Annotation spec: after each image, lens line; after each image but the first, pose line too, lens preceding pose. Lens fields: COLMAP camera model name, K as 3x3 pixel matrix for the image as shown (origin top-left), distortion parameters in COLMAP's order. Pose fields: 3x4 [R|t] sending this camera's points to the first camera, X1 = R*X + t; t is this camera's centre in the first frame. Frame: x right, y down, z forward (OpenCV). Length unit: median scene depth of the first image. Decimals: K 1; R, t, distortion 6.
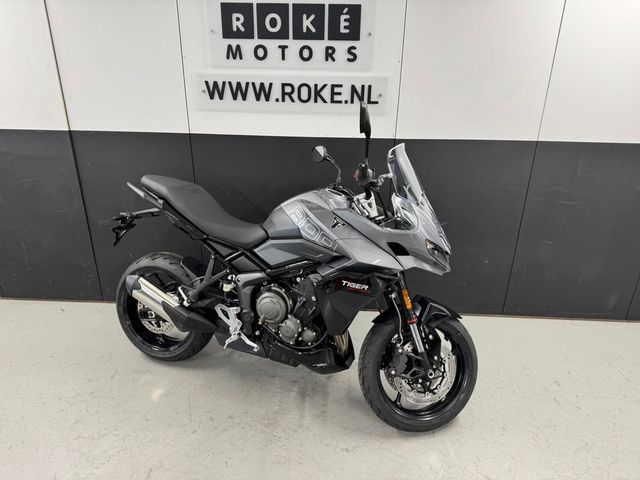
lens RADIAL K [[448.1, 0, 327.1], [0, 448.1, 243.5], [0, 0, 1]] dist [0.034936, -0.003066]
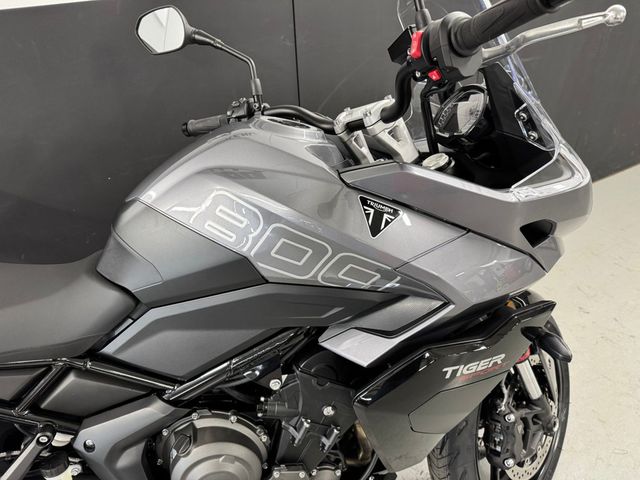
lens RADIAL K [[448.1, 0, 327.1], [0, 448.1, 243.5], [0, 0, 1]] dist [0.034936, -0.003066]
pose [[0.854842, -0.335403, 0.395918, -0.114218], [0.251682, 0.935259, 0.248891, -0.090562], [-0.453764, -0.113117, 0.883913, 0.568367]]
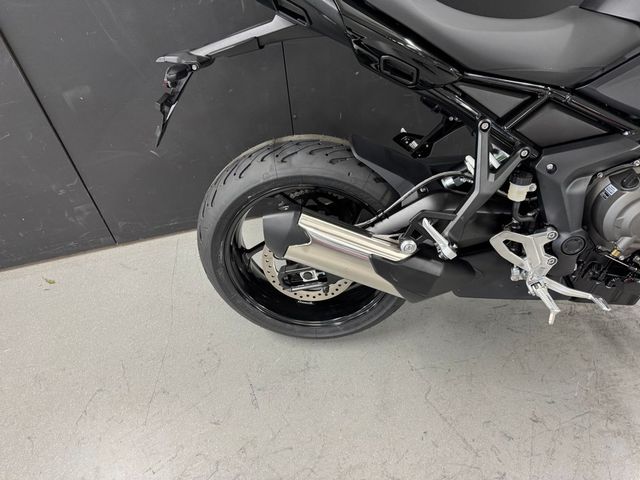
lens RADIAL K [[448.1, 0, 327.1], [0, 448.1, 243.5], [0, 0, 1]] dist [0.034936, -0.003066]
pose [[0.957192, -0.254354, 0.138157, -0.421013], [0.183312, 0.902071, 0.390722, -0.051756], [-0.224009, -0.348671, 0.910082, 0.574010]]
